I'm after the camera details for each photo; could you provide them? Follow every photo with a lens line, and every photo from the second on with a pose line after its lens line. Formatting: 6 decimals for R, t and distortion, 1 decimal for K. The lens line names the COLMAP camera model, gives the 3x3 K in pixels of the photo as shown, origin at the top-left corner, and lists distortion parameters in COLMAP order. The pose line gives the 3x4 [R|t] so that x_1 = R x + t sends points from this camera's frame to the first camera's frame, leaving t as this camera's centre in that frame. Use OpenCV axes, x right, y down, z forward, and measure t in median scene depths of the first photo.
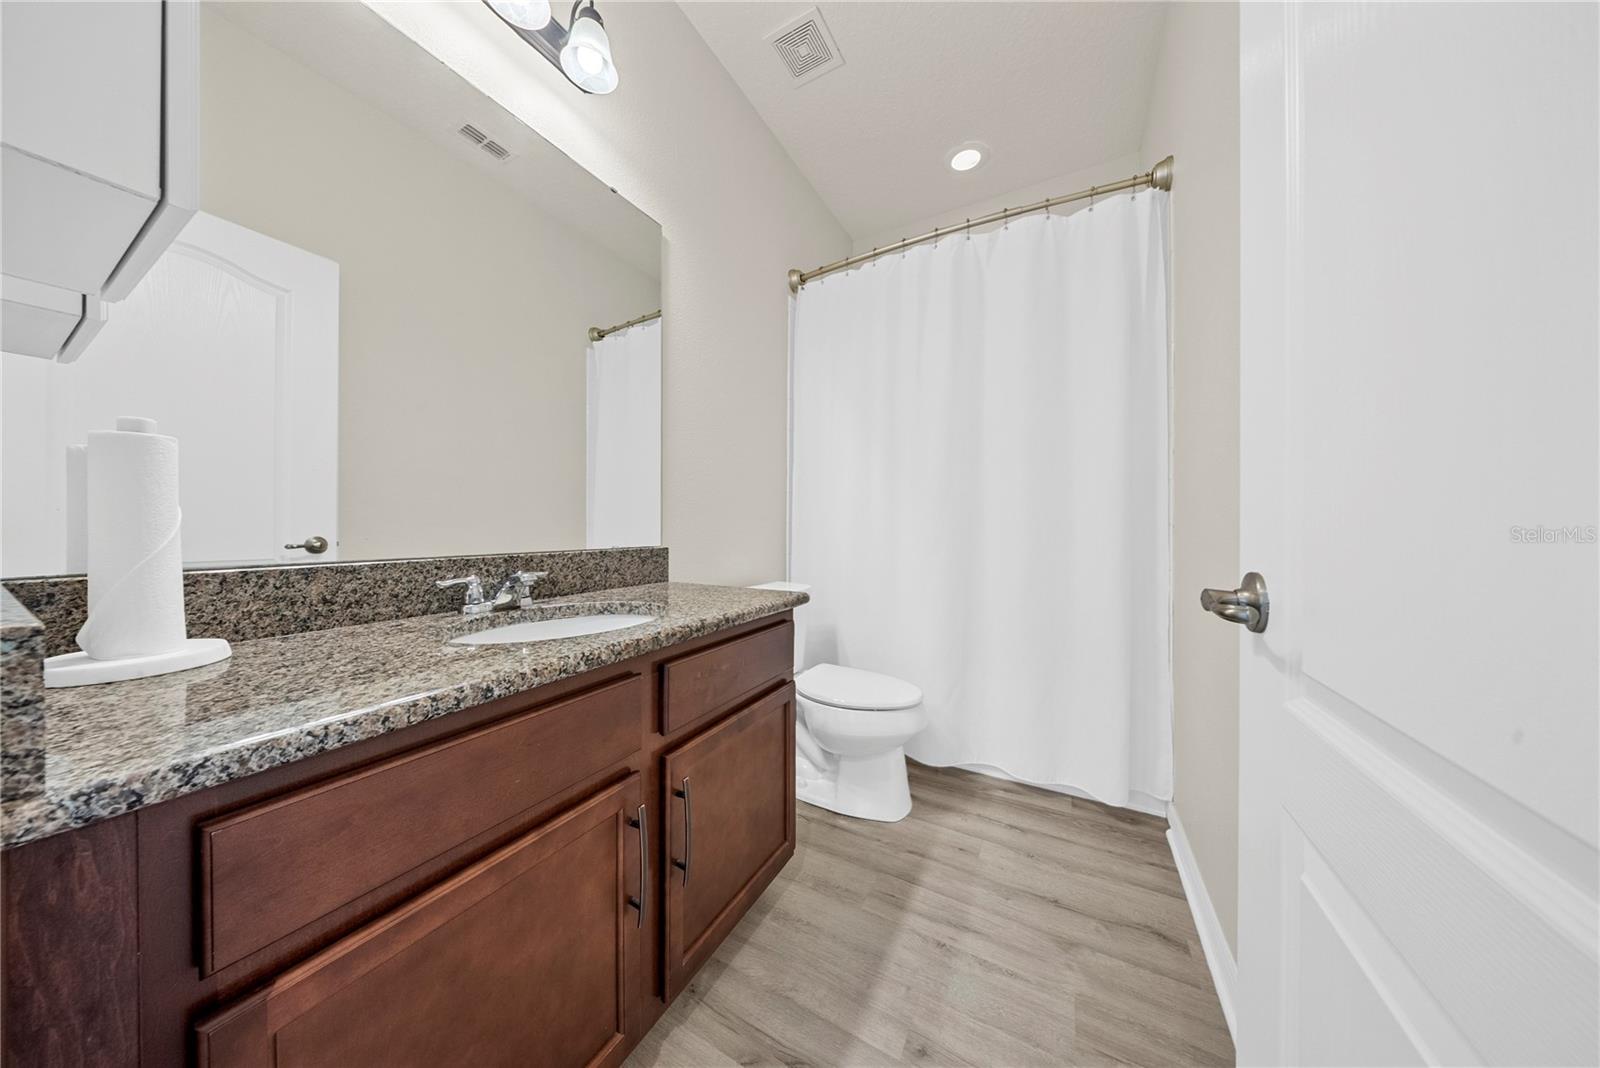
lens RADIAL K [[481.5, 0, 798.3], [0, 481.5, 533.5], [0, 0, 1]] dist [-0.000114, -0.000051]
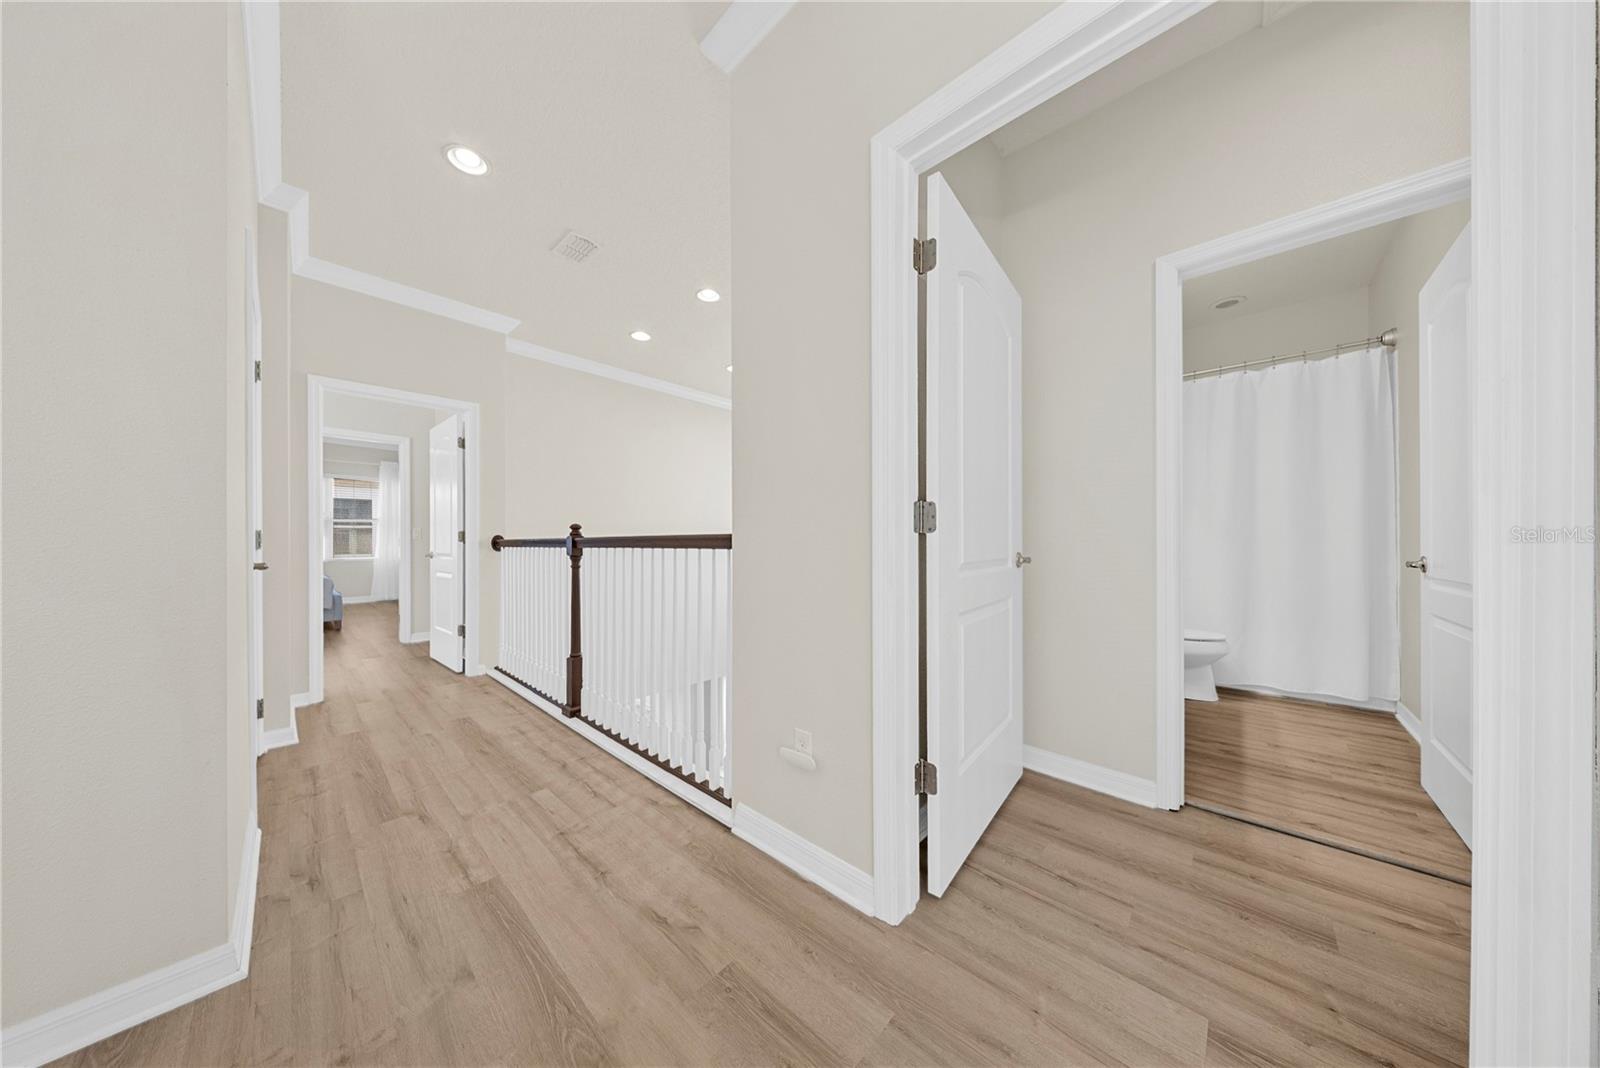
lens RADIAL K [[478.3, 0, 799.0], [0, 478.3, 545.4], [0, 0, 1]] dist [-0.000017, -0.000017]
pose [[0.970755, -0.002643, -0.240057, -0.913746], [0.001107, 0.999978, -0.006534, 0.003299], [0.240069, 0.006077, 0.970737, -1.201376]]
